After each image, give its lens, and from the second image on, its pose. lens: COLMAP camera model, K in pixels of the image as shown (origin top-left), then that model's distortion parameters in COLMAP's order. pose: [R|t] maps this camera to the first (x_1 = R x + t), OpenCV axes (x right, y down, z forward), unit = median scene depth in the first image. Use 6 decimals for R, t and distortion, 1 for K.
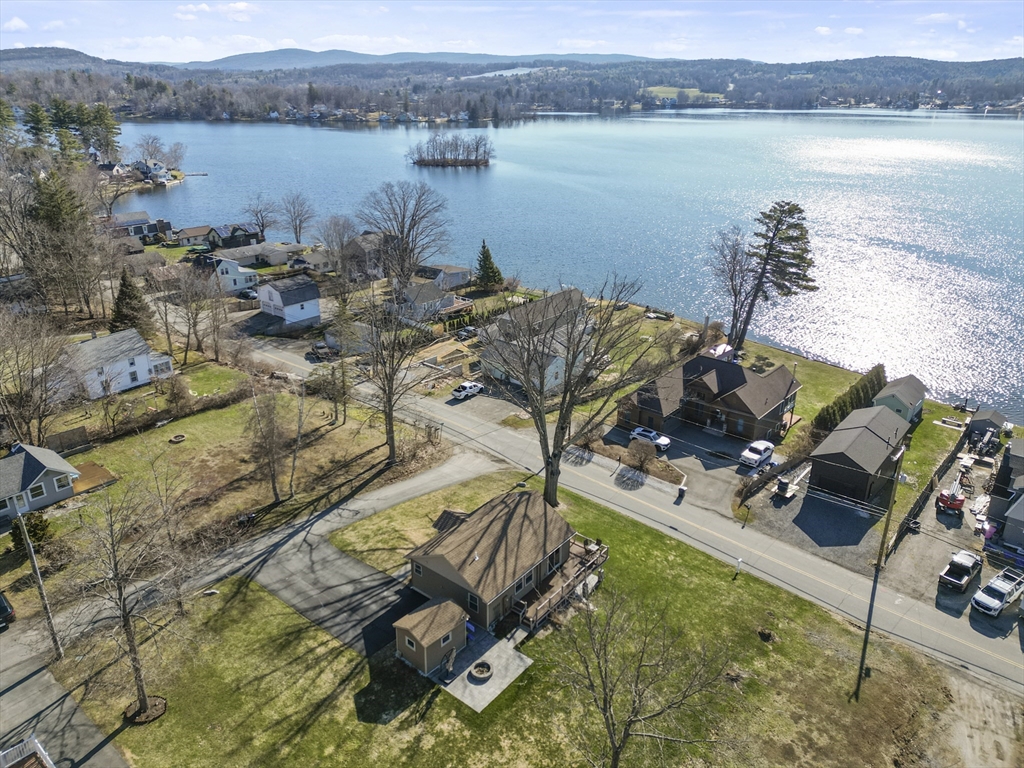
lens RADIAL K [[718.2, 0, 512.0], [0, 718.2, 384.0], [0, 0, 1]] dist [0.070892, -0.064364]
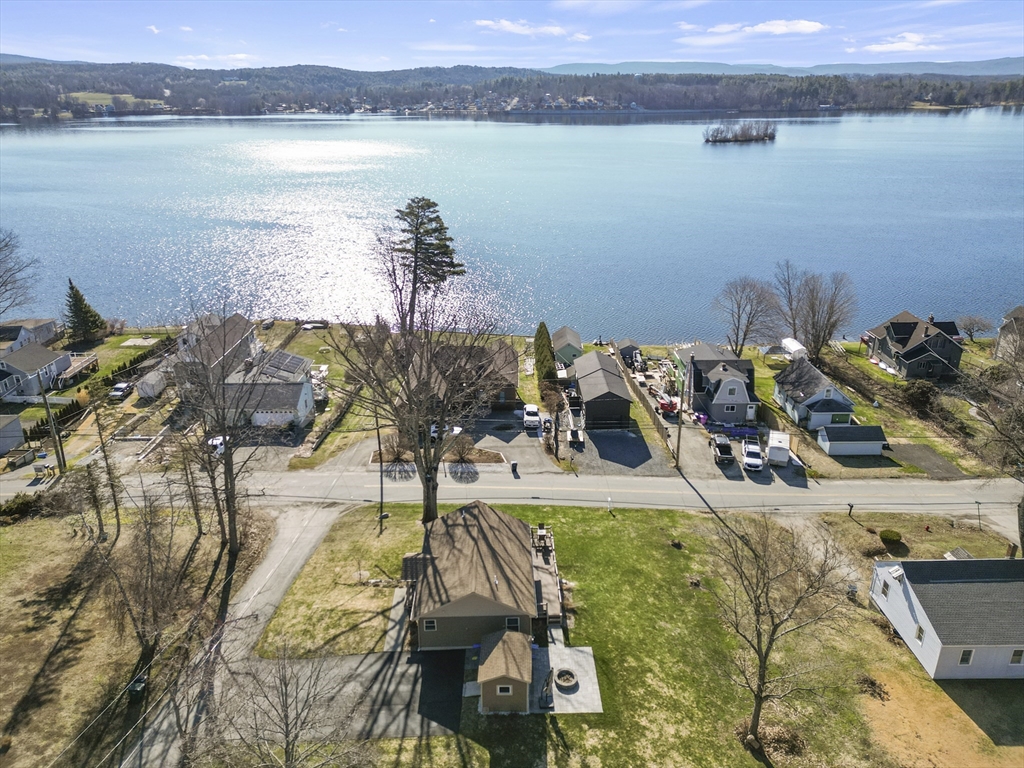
lens RADIAL K [[709.6, 0, 517.8], [0, 709.6, 379.0], [0, 0, 1]] dist [0.072926, -0.057677]
pose [[0.760895, -0.251513, 0.598148, -0.313393], [0.257202, 0.963218, 0.077837, -0.050036], [-0.595724, 0.094619, 0.797597, 0.120249]]
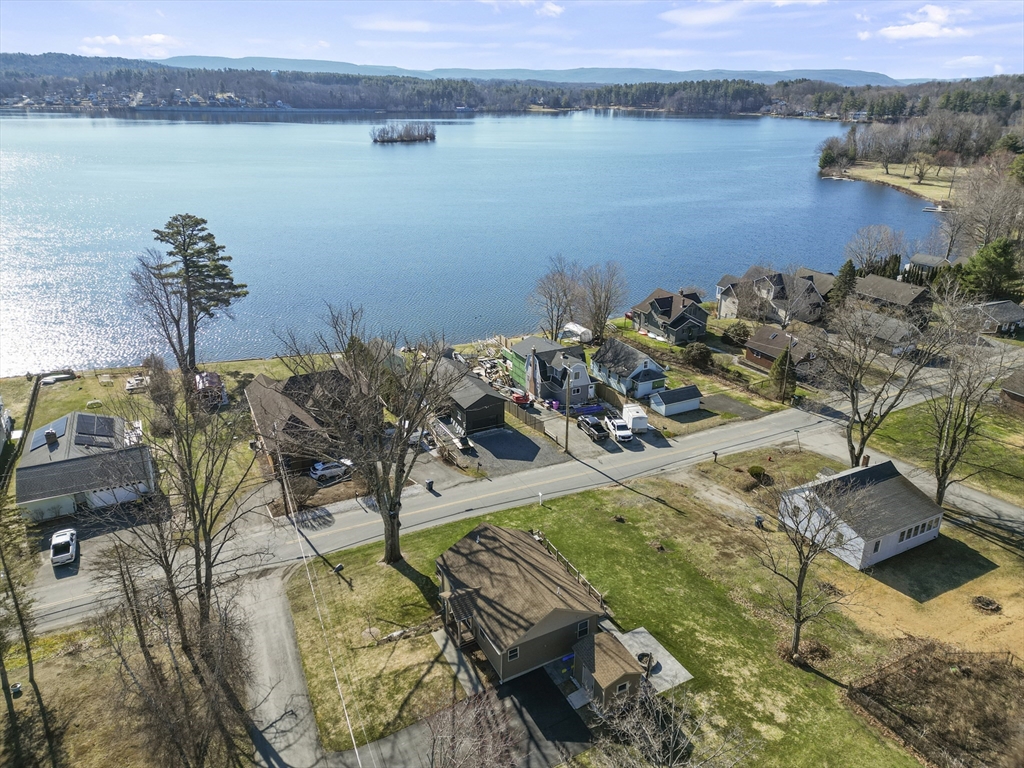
lens RADIAL K [[697.9, 0, 512.0], [0, 697.9, 384.0], [0, 0, 1]] dist [0.067226, -0.049418]
pose [[0.391987, -0.357283, 0.847759, -0.466342], [0.346928, 0.910879, 0.223472, -0.151043], [-0.852049, 0.206513, 0.481004, 0.318865]]
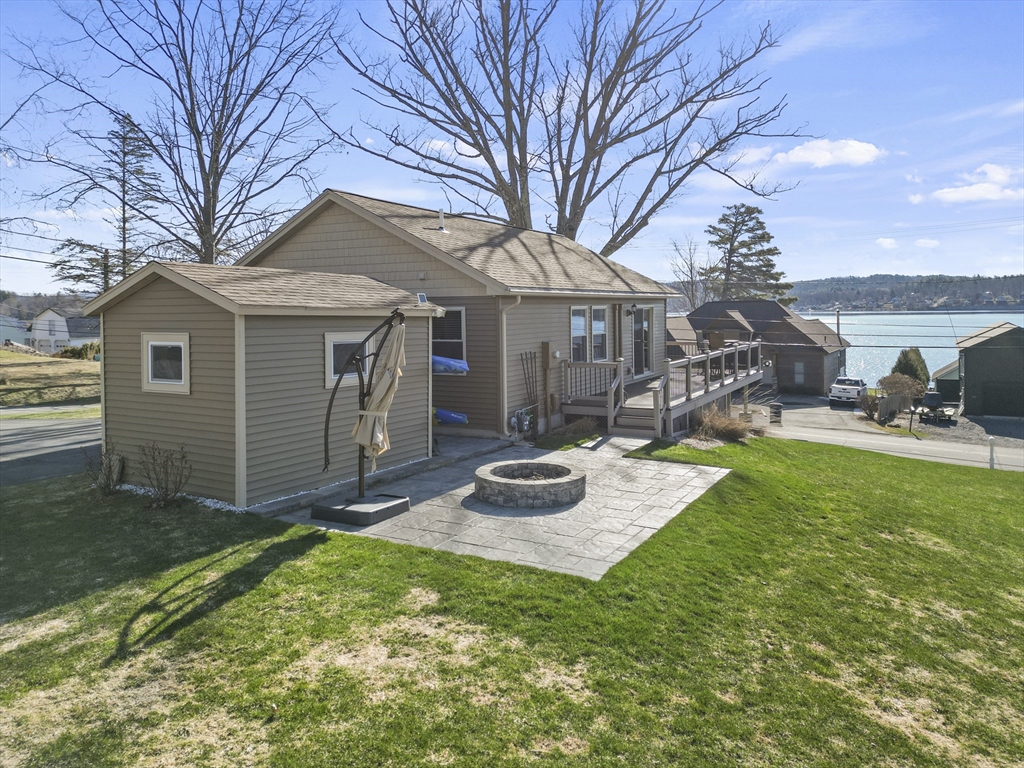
lens RADIAL K [[718.2, 0, 512.0], [0, 718.2, 384.0], [0, 0, 1]] dist [0.070892, -0.064364]
pose [[0.985869, -0.034850, 0.163855, -0.043321], [0.080708, 0.955930, -0.282283, 0.232330], [-0.146797, 0.291518, 0.945234, 0.436156]]
